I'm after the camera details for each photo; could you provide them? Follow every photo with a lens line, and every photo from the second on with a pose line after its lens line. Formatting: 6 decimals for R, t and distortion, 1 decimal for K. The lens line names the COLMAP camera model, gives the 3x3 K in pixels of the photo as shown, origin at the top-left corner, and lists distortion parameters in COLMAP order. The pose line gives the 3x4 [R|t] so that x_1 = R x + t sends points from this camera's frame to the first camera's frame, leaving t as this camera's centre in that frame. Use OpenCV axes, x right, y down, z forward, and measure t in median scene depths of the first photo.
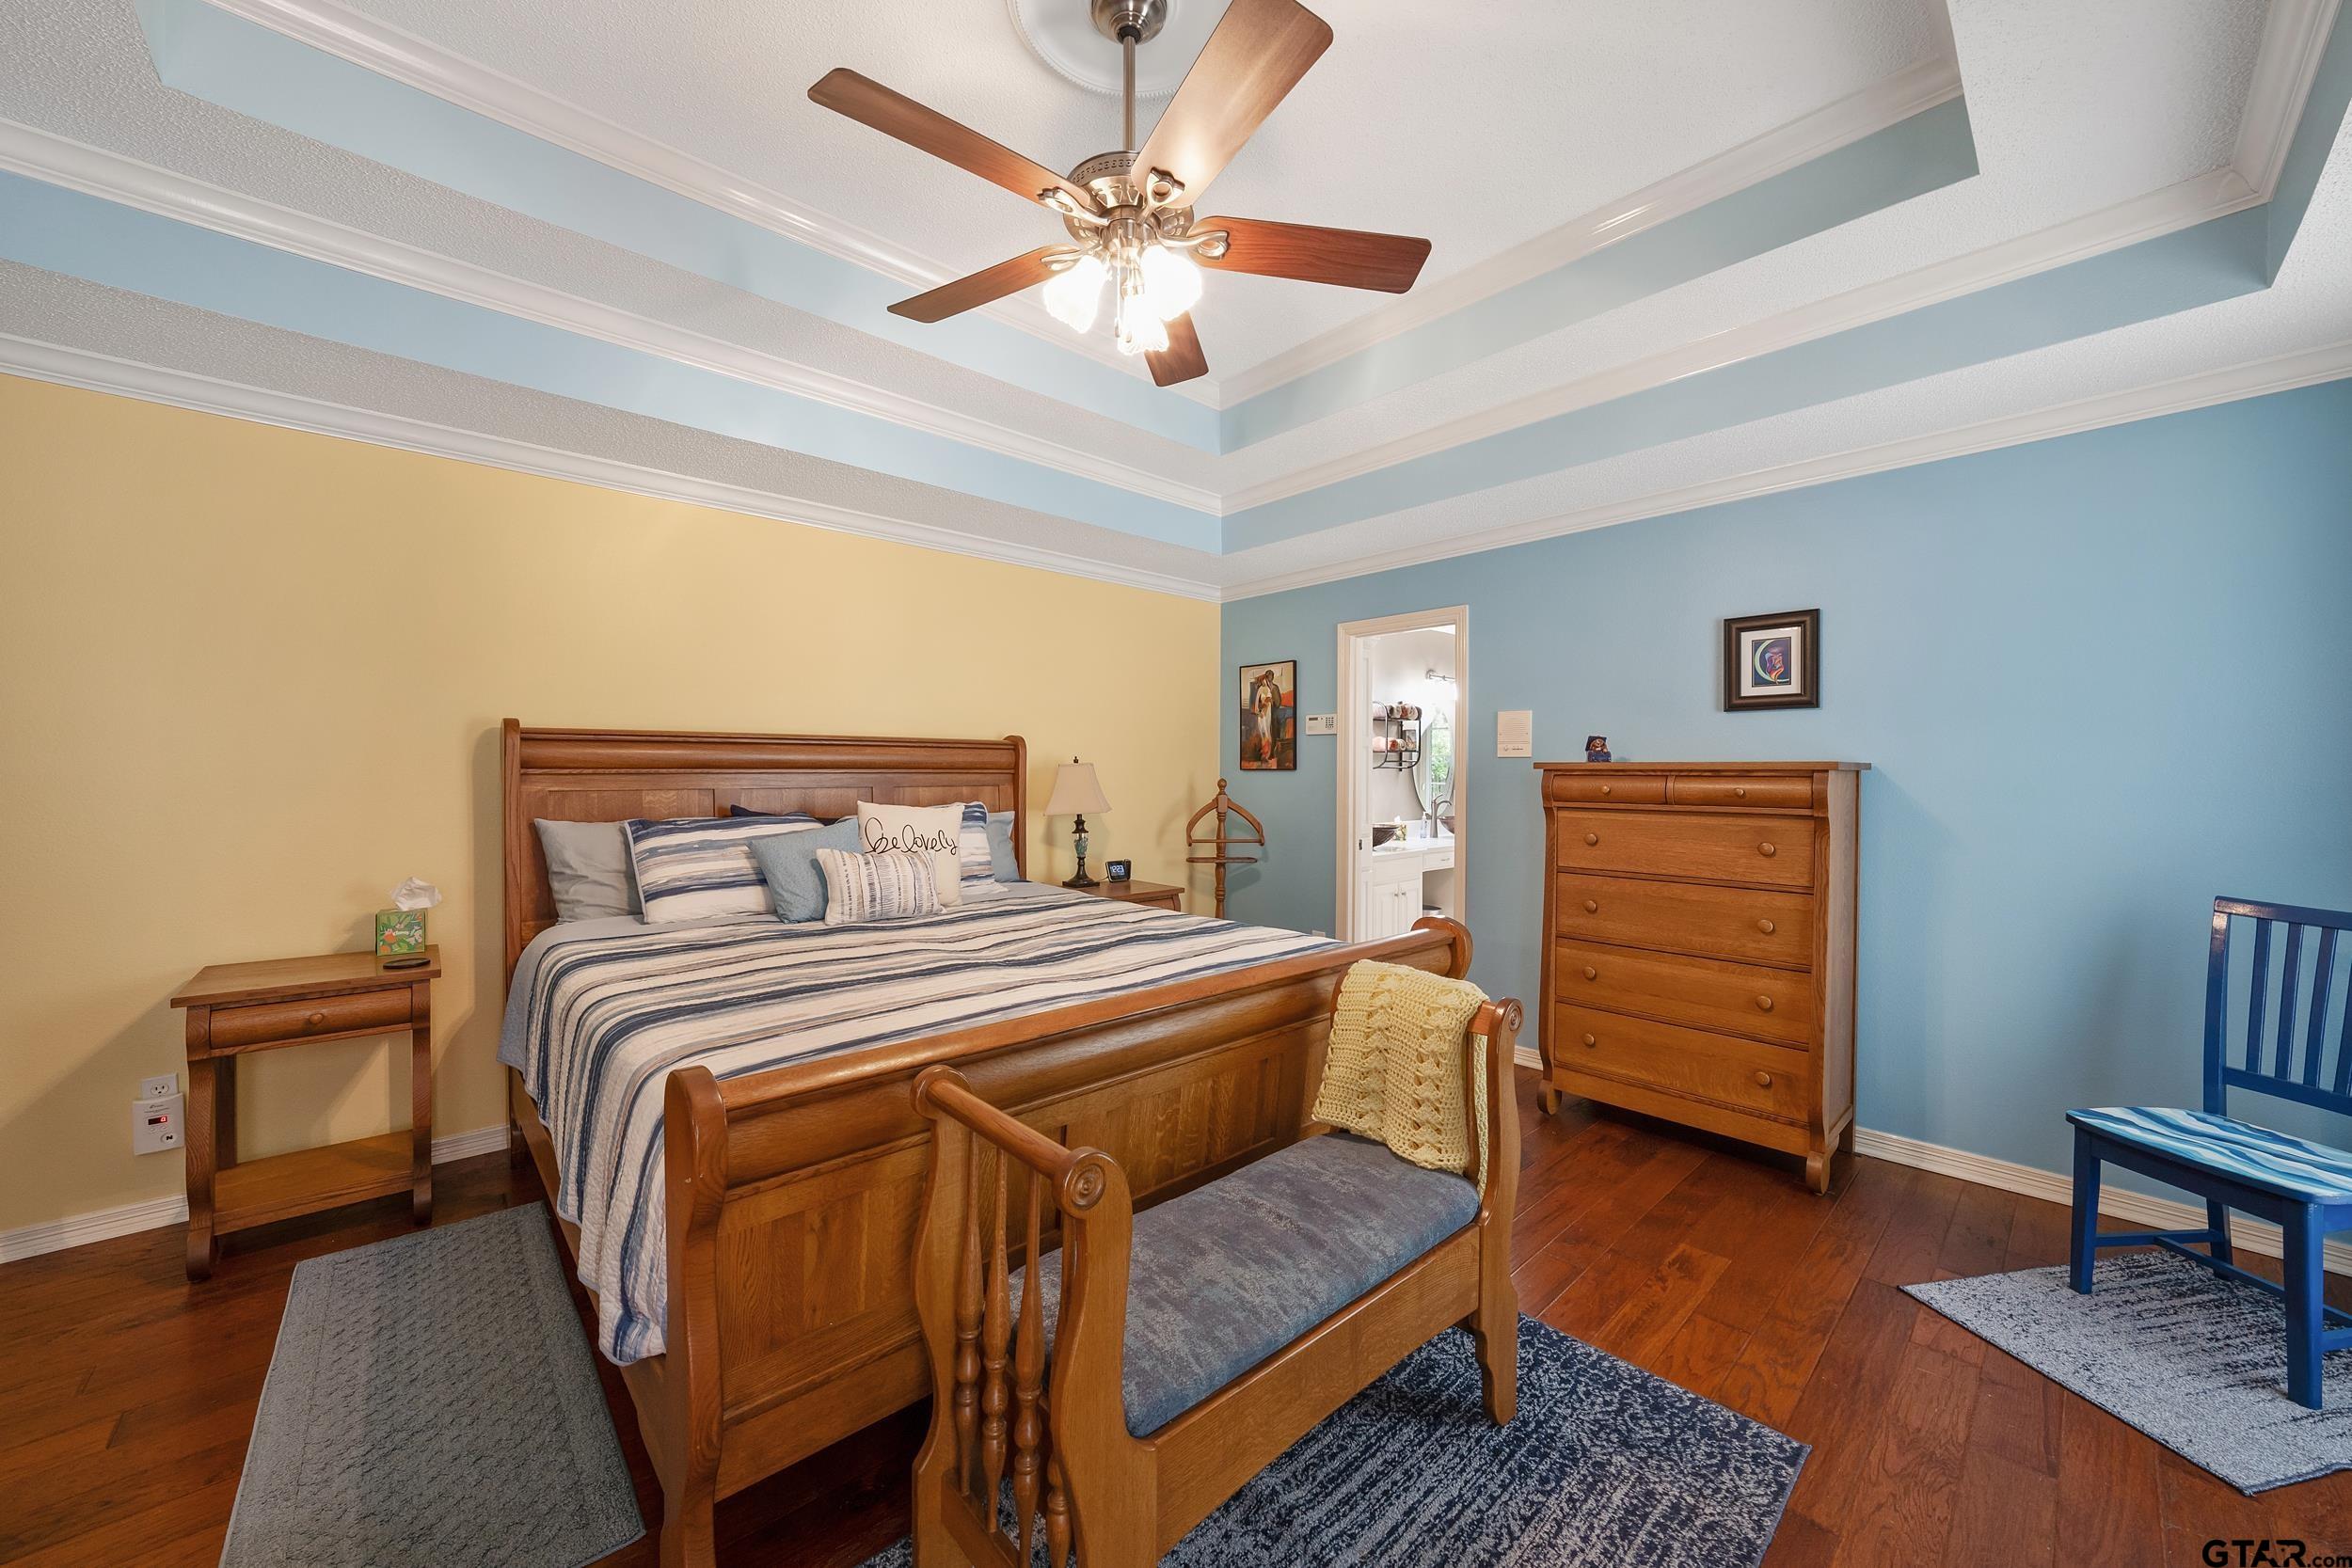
lens RADIAL K [[851.7, 0, 1164.2], [0, 851.7, 779.3], [0, 0, 1]] dist [-0.011913, 0.000274]
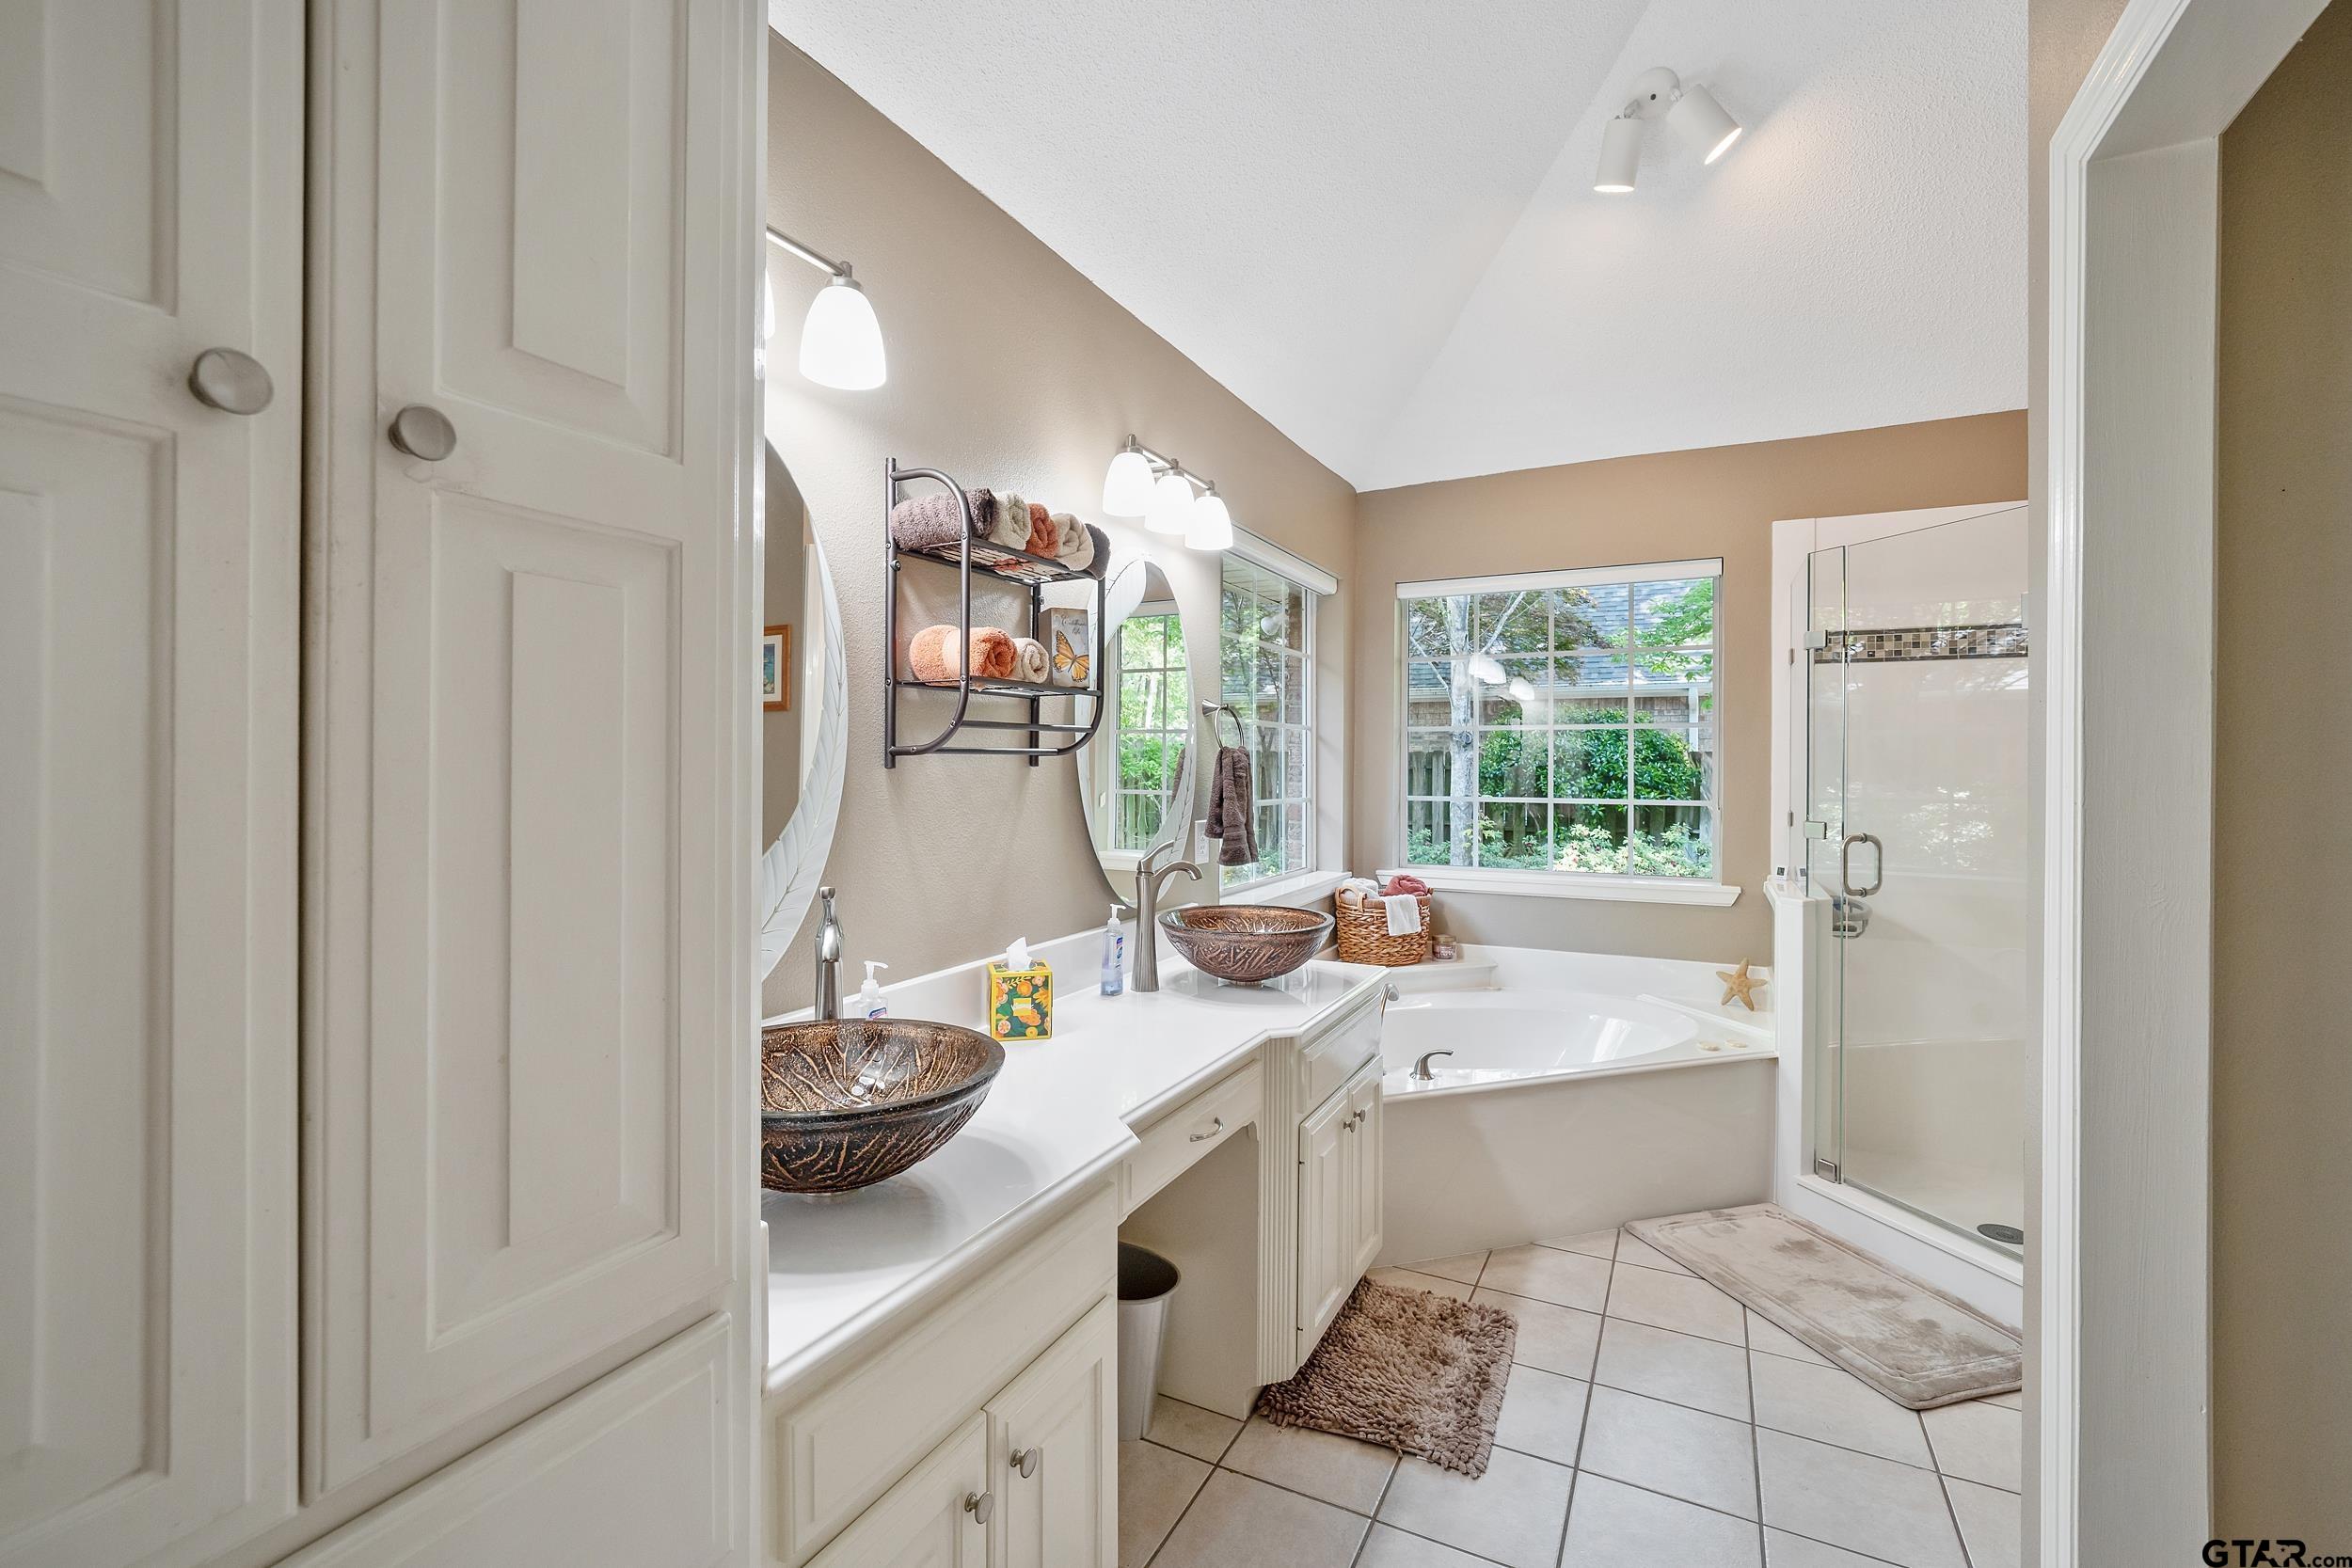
lens RADIAL K [[1027.2, 0, 1169.0], [0, 1027.2, 752.2], [0, 0, 1]] dist [0.001727, -0.000277]
pose [[0.935403, 0.003234, 0.353569, 0.266064], [0.001782, 0.999902, -0.013862, -0.011475], [-0.353579, 0.013597, 0.935306, 0.890868]]
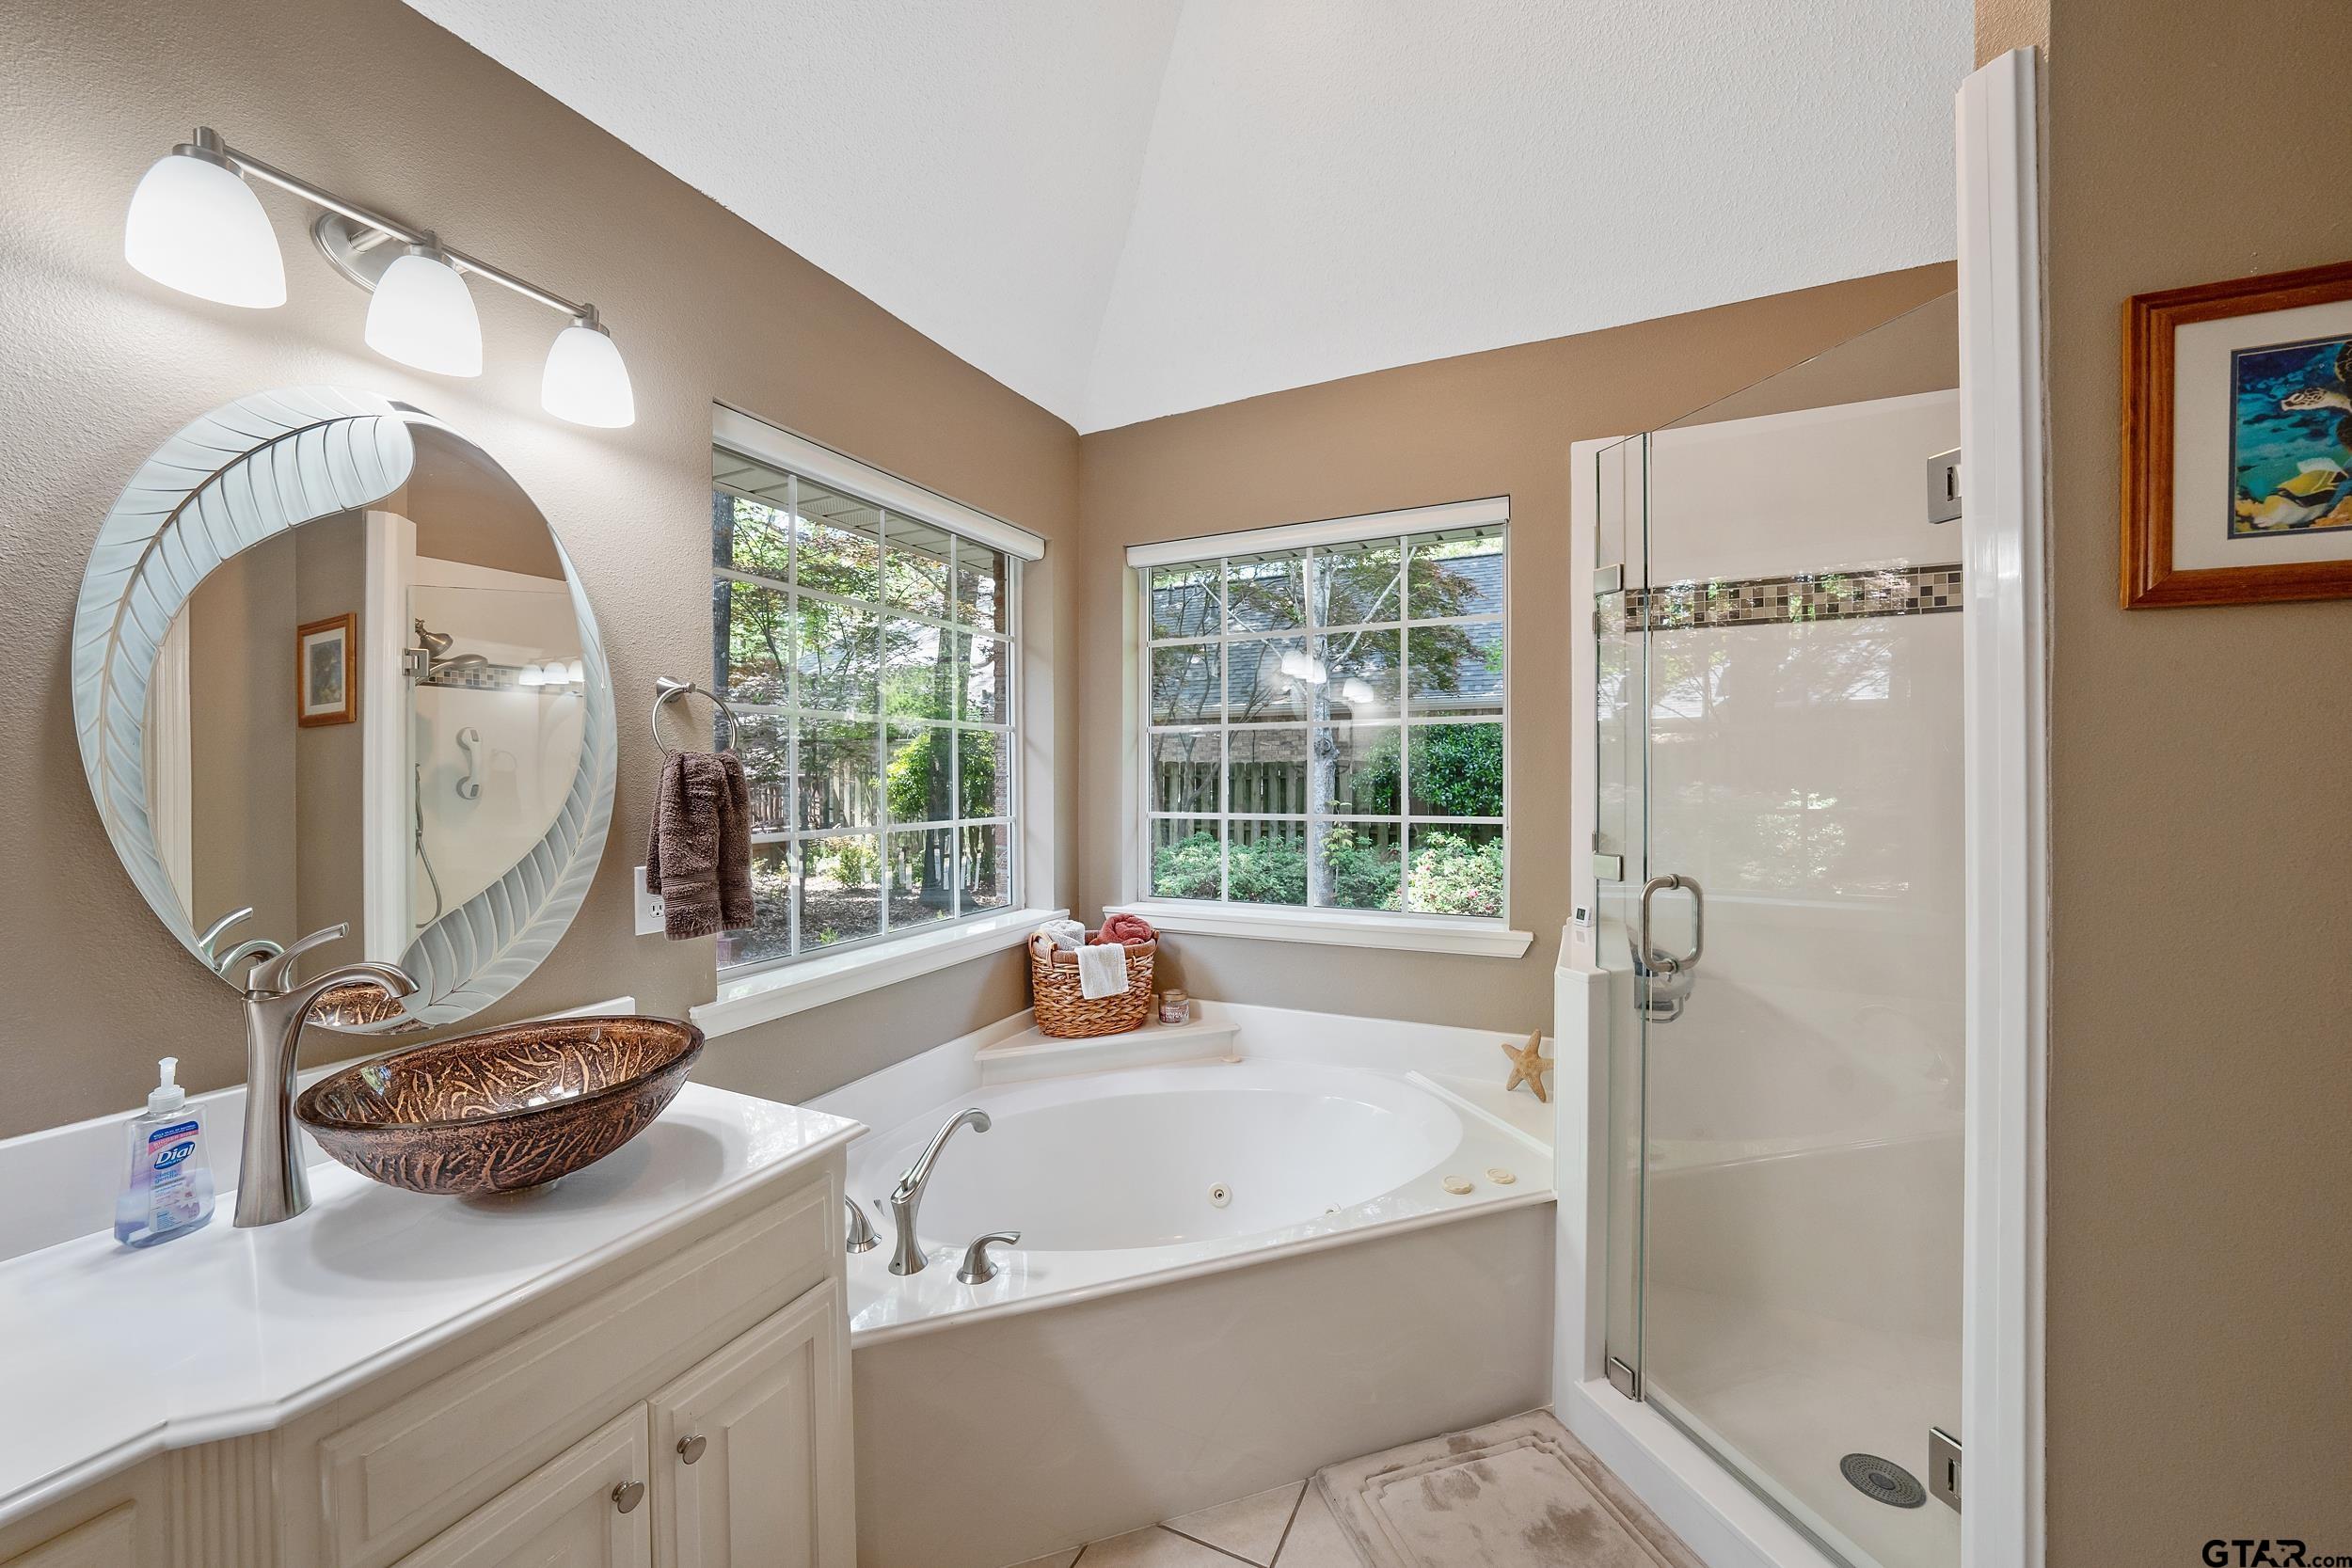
lens RADIAL K [[851.7, 0, 1191.6], [0, 851.7, 777.0], [0, 0, 1]] dist [-0.011913, 0.000274]
pose [[0.925999, -0.011829, 0.377341, 0.575340], [0.011993, 0.999926, 0.001916, -0.011246], [-0.377336, 0.002751, 0.926072, 1.086028]]
